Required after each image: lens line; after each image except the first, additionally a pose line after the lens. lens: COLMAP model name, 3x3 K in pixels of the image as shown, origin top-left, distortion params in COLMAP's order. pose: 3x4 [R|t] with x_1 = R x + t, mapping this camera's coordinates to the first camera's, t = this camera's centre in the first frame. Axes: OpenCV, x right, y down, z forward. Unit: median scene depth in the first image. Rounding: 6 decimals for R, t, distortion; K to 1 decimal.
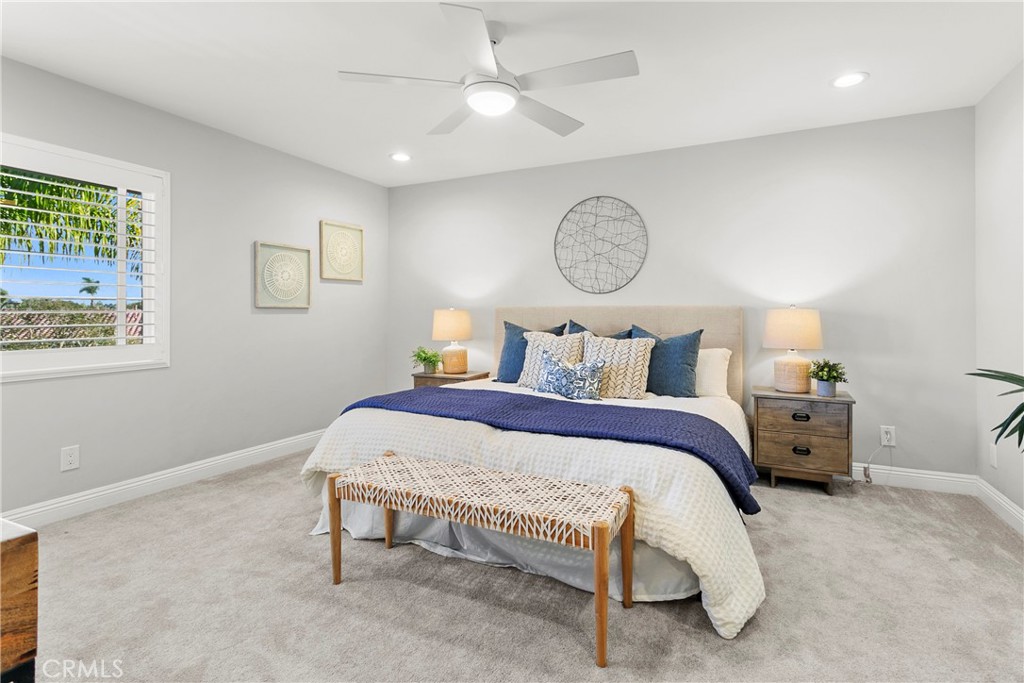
lens RADIAL K [[499.9, 0, 513.6], [0, 499.9, 310.5], [0, 0, 1]] dist [-0.001737, -0.000201]
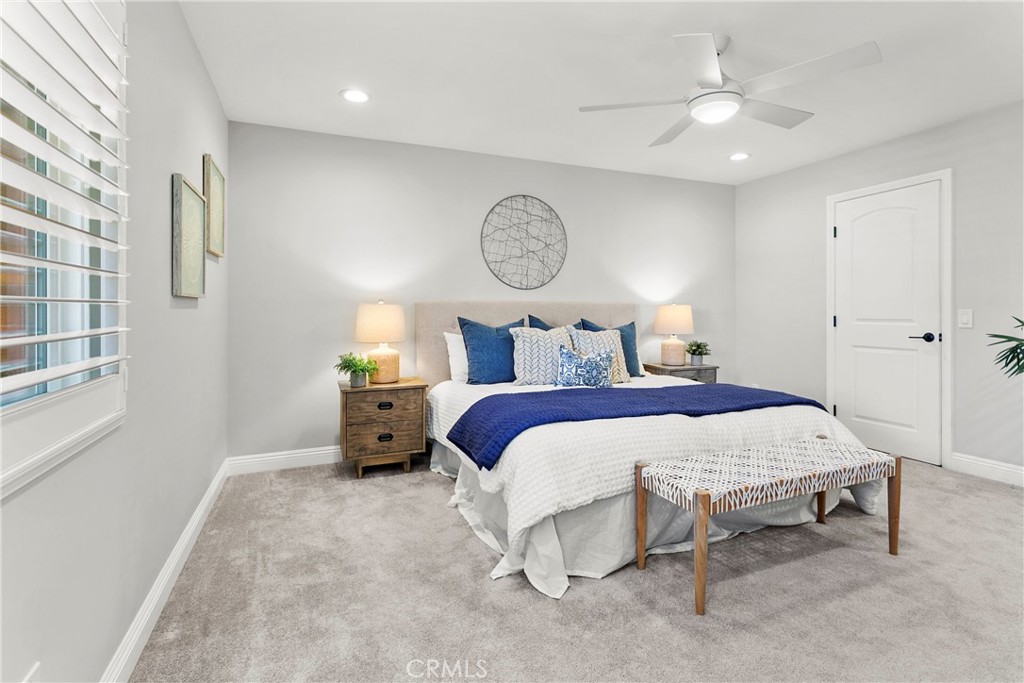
lens RADIAL K [[497.8, 0, 515.4], [0, 497.8, 306.7], [0, 0, 1]] dist [0.004301, 0.000939]
pose [[0.662950, 0.003789, 0.748654, -0.796848], [-0.005725, 0.999984, 0.000008, 0.003058], [-0.748641, -0.004292, 0.662961, 0.426862]]
